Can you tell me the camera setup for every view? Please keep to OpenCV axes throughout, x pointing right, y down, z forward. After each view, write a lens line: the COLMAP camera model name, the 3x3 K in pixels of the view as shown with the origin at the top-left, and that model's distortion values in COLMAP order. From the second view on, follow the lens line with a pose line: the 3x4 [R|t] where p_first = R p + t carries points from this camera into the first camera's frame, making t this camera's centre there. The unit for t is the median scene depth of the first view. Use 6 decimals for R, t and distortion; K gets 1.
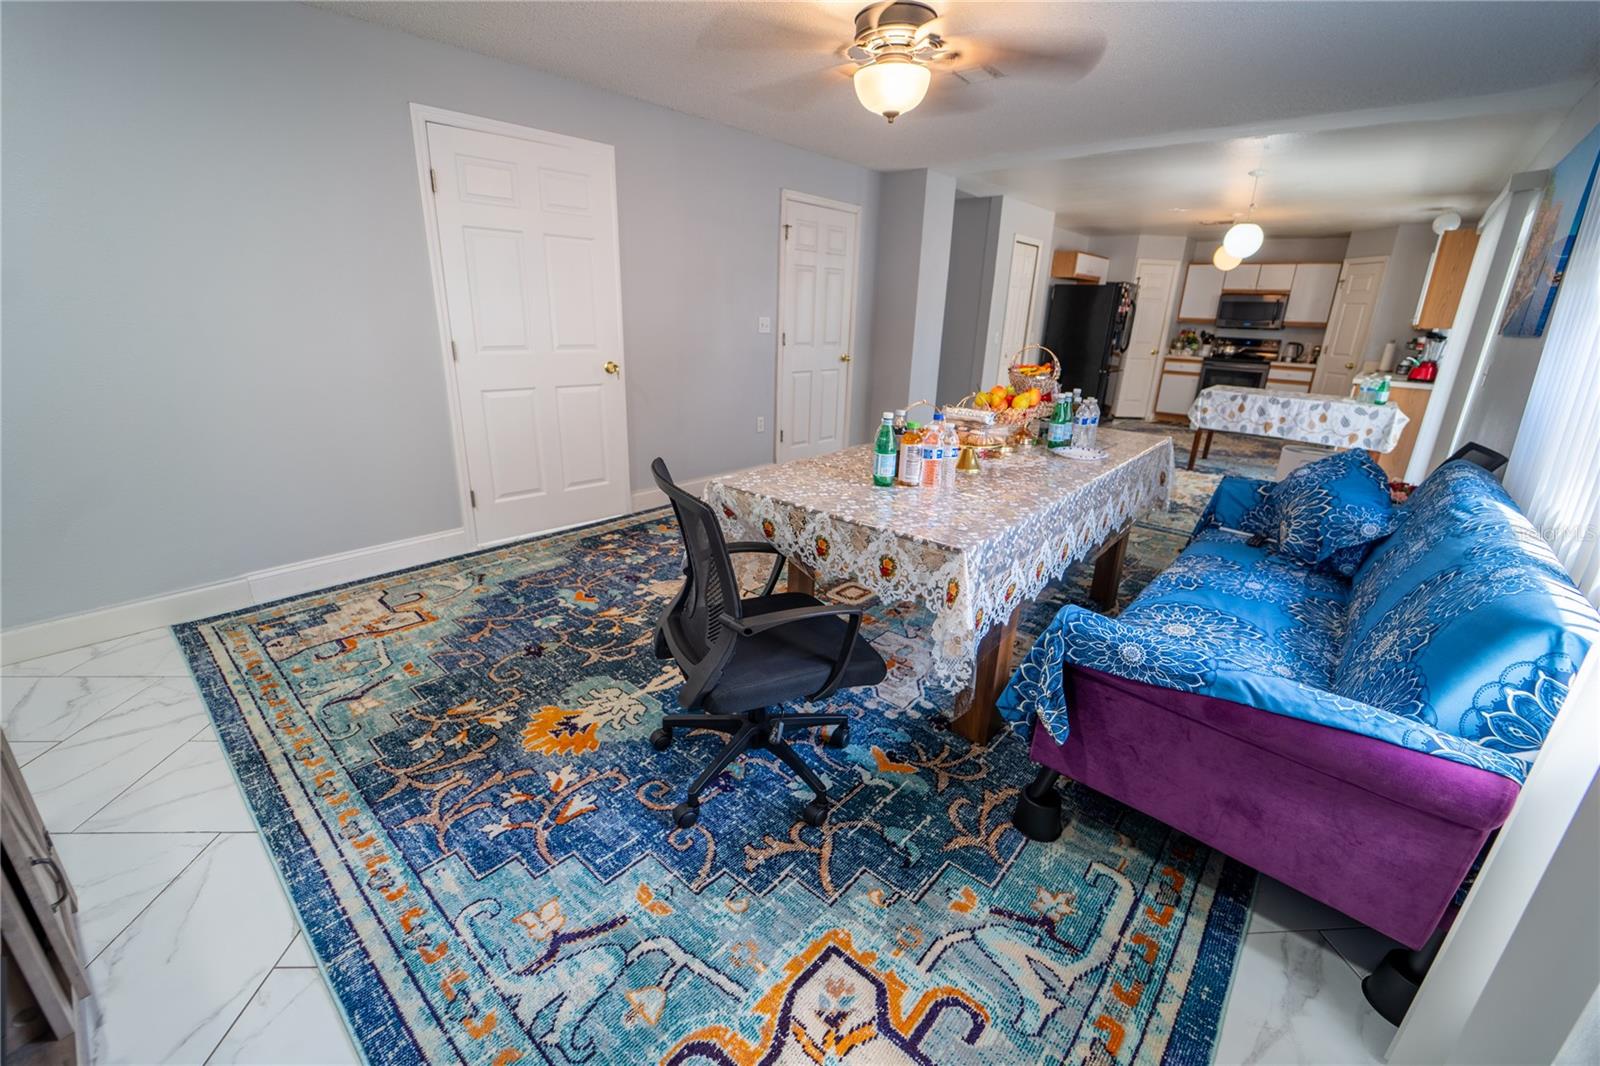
lens RADIAL K [[650.1, 0, 795.5], [0, 650.1, 531.9], [0, 0, 1]] dist [-0.015265, -0.009023]
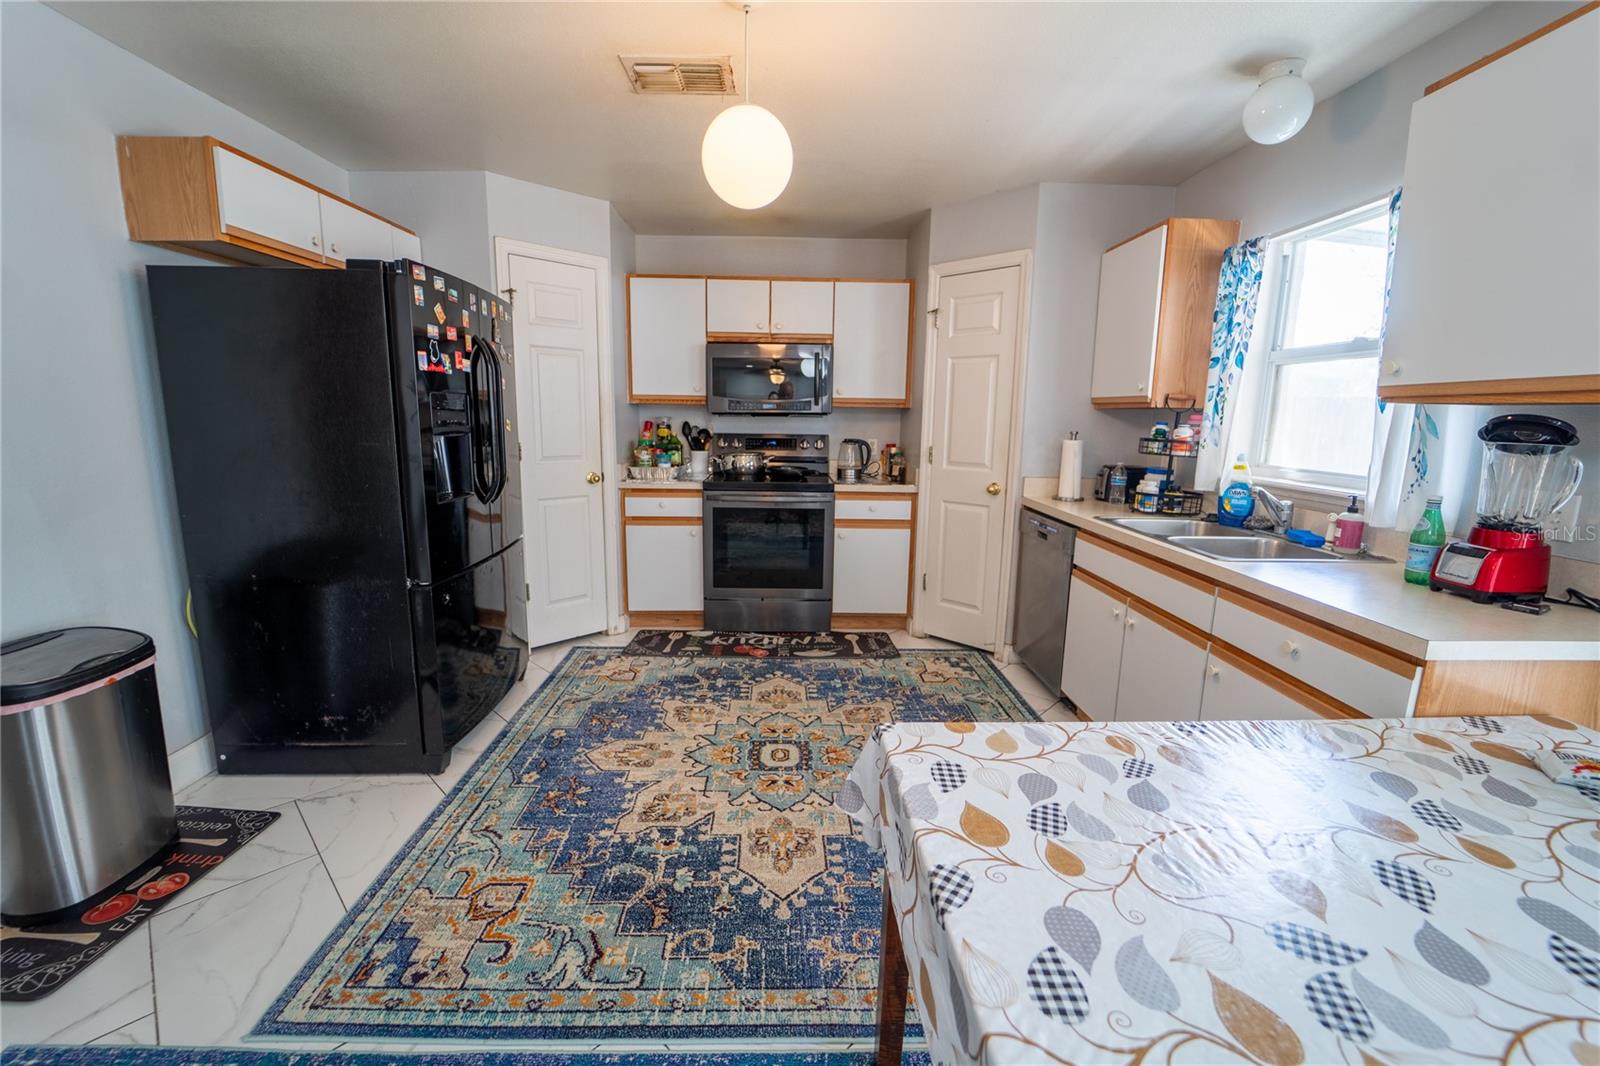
lens RADIAL K [[652.7, 0, 798.6], [0, 652.7, 527.9], [0, 0, 1]] dist [-0.018448, -0.002380]
pose [[0.729233, -0.136730, 0.670465, 0.944261], [0.223830, 0.973593, -0.044901, -0.511470], [-0.646621, 0.182814, 0.740581, 1.577146]]
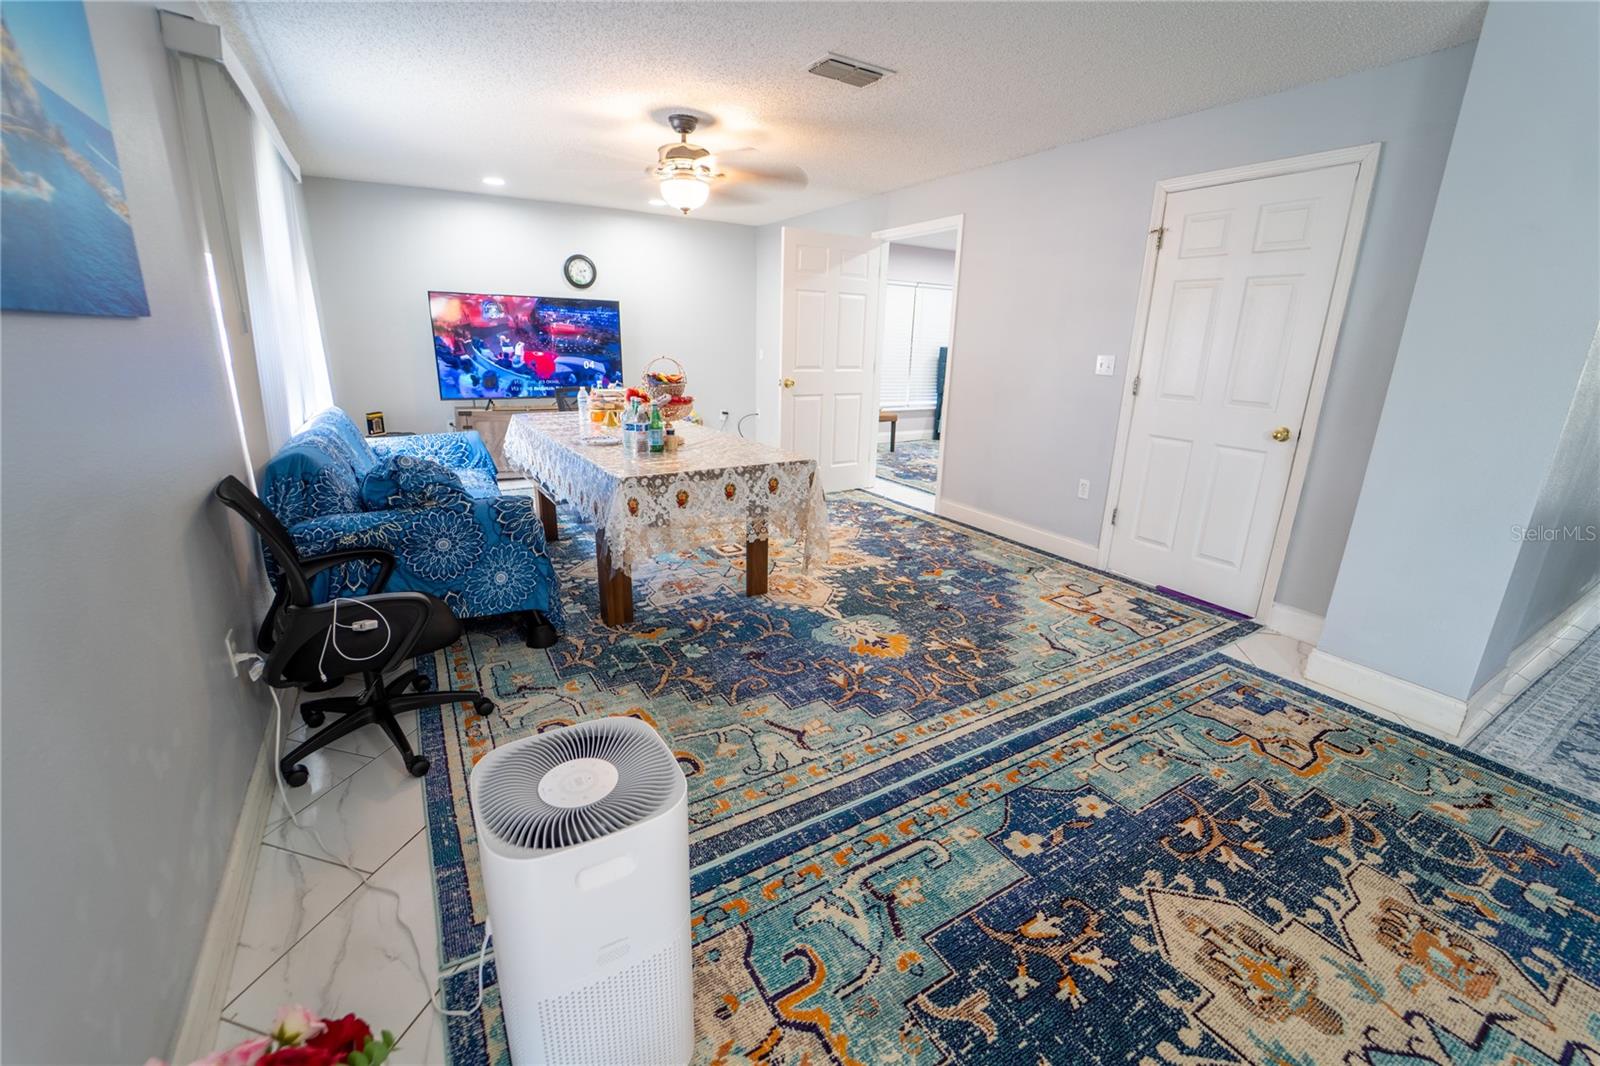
lens RADIAL K [[652.7, 0, 798.6], [0, 652.7, 527.9], [0, 0, 1]] dist [-0.018448, -0.002380]
pose [[-0.294416, 0.231670, -0.927172, 1.124032], [-0.337439, 0.882484, 0.327655, -0.376229], [0.894122, 0.409331, -0.181643, 1.209402]]
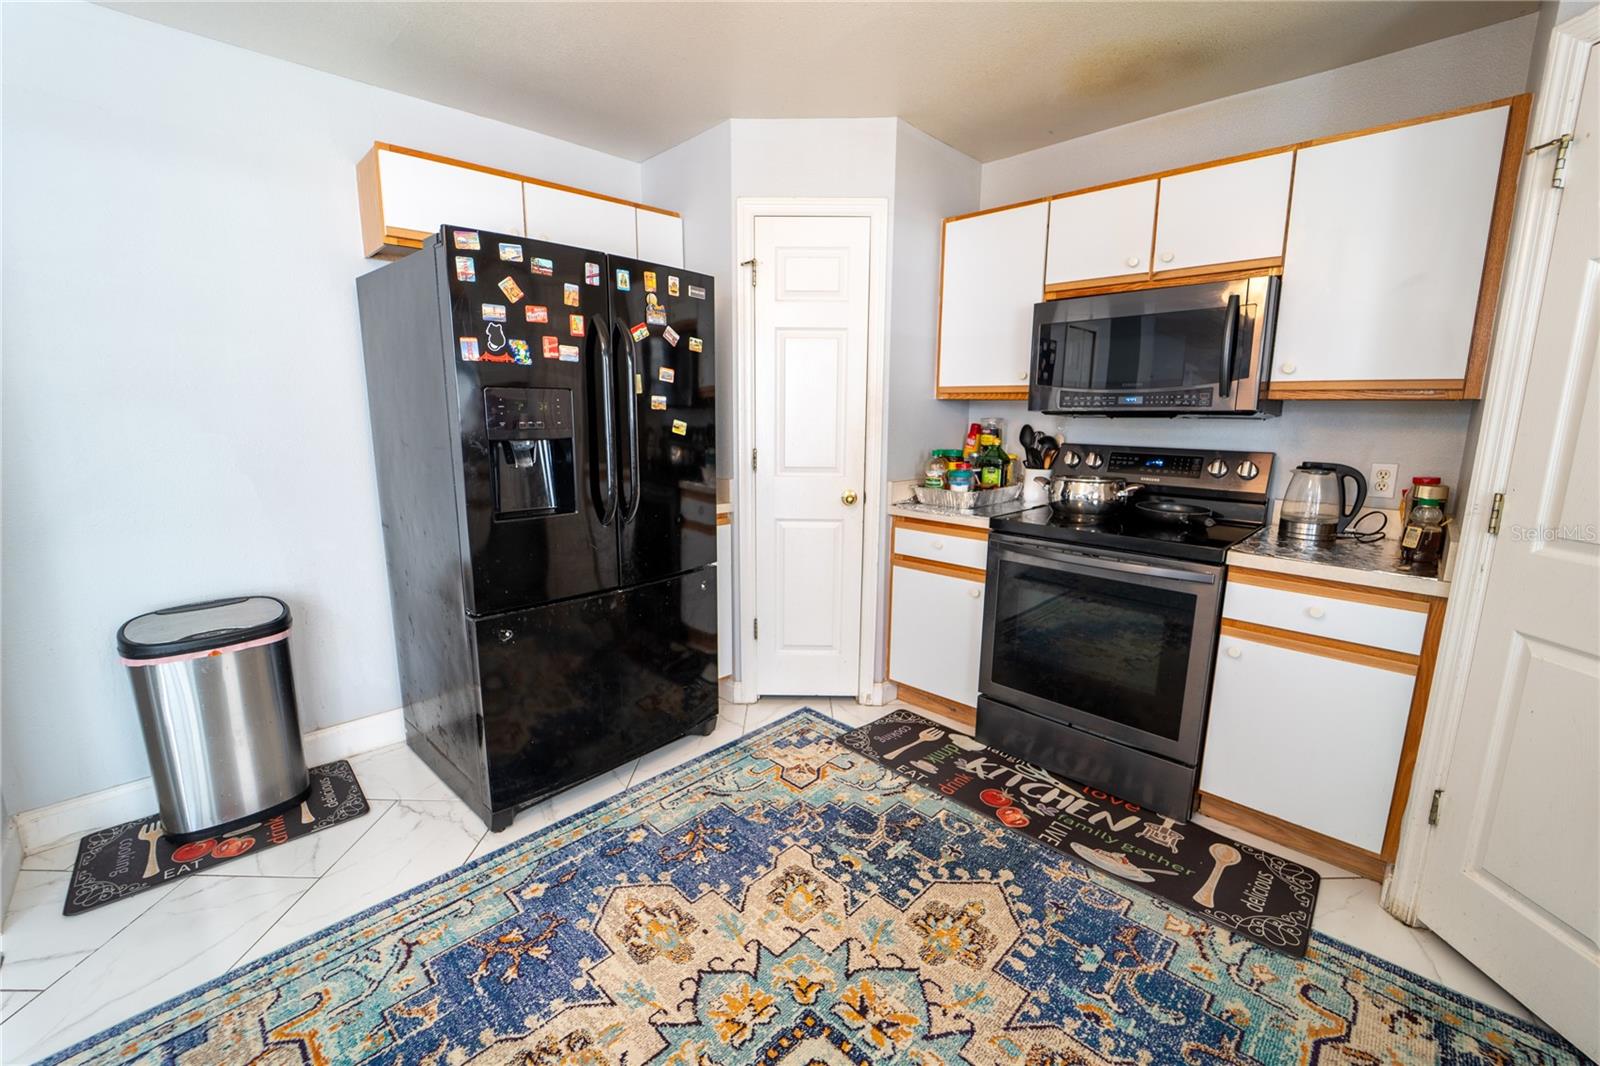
lens RADIAL K [[652.7, 0, 798.6], [0, 652.7, 527.9], [0, 0, 1]] dist [-0.018448, -0.002380]
pose [[0.998582, -0.013999, -0.051362, 1.389659], [0.006563, 0.989819, -0.142182, -0.561183], [0.052829, 0.141644, 0.988507, 1.764609]]
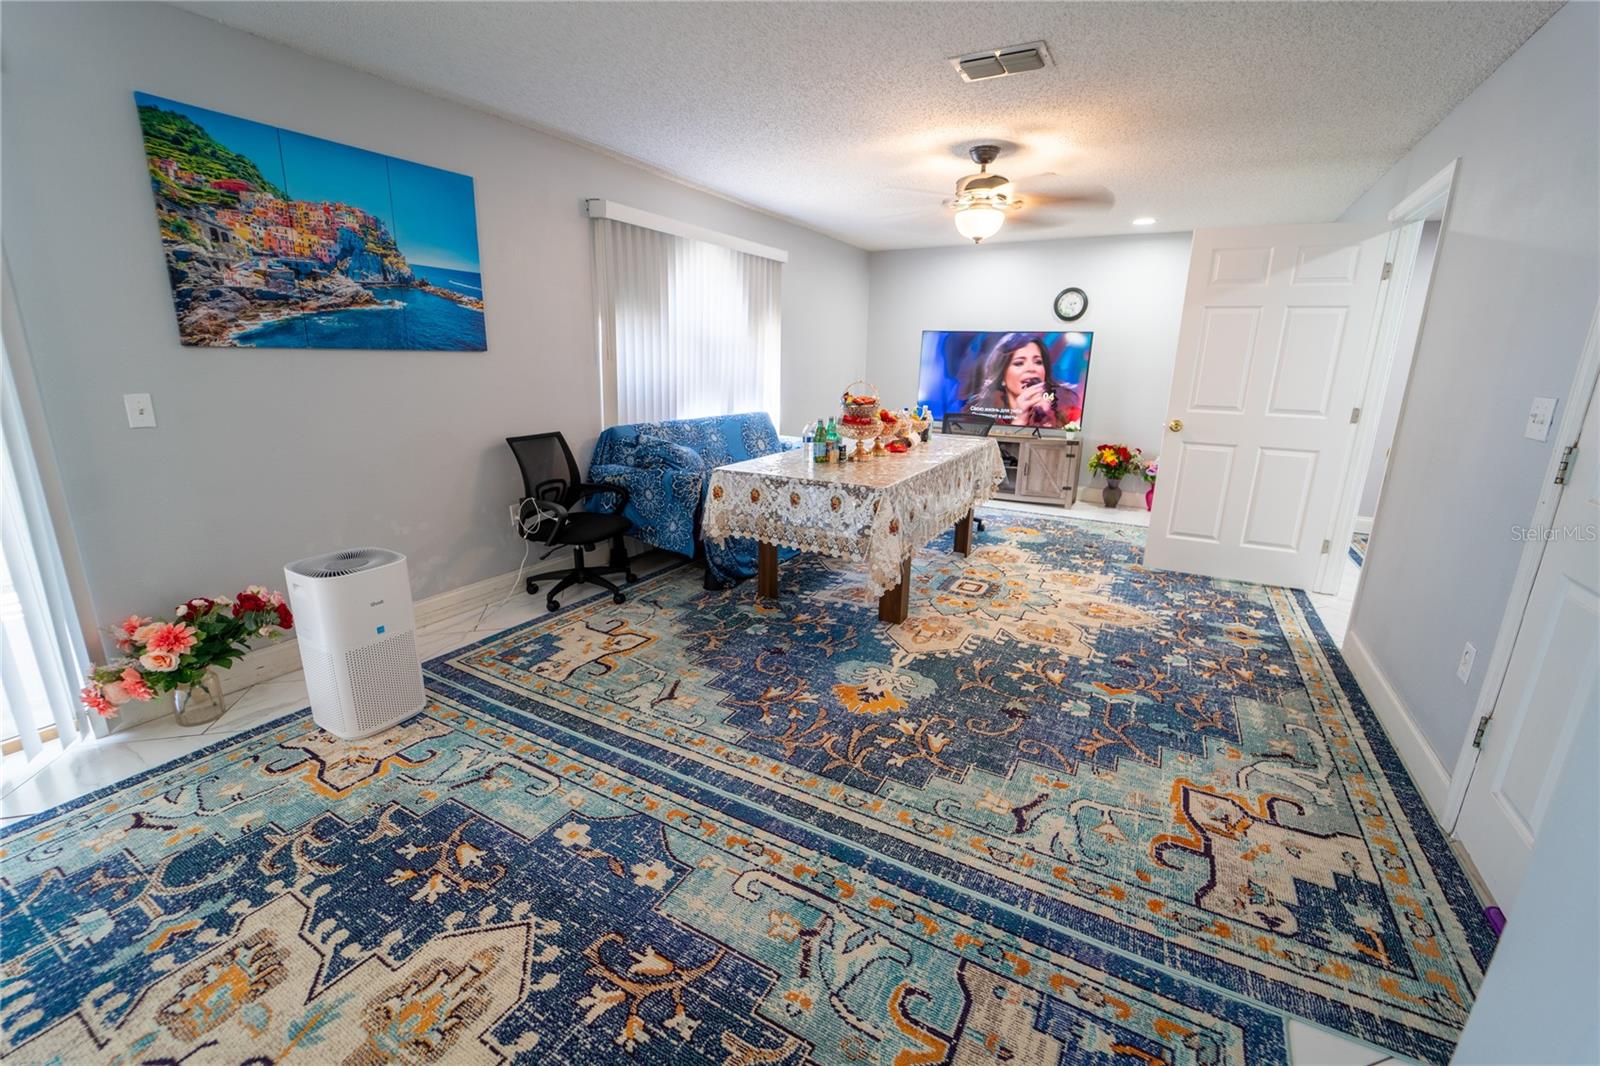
lens RADIAL K [[652.7, 0, 798.6], [0, 652.7, 527.9], [0, 0, 1]] dist [-0.018448, -0.002380]
pose [[-0.976364, 0.006995, -0.216020, 0.601821], [-0.112216, 0.837802, 0.534318, -0.558948], [0.184720, 0.545930, -0.817214, 1.696277]]
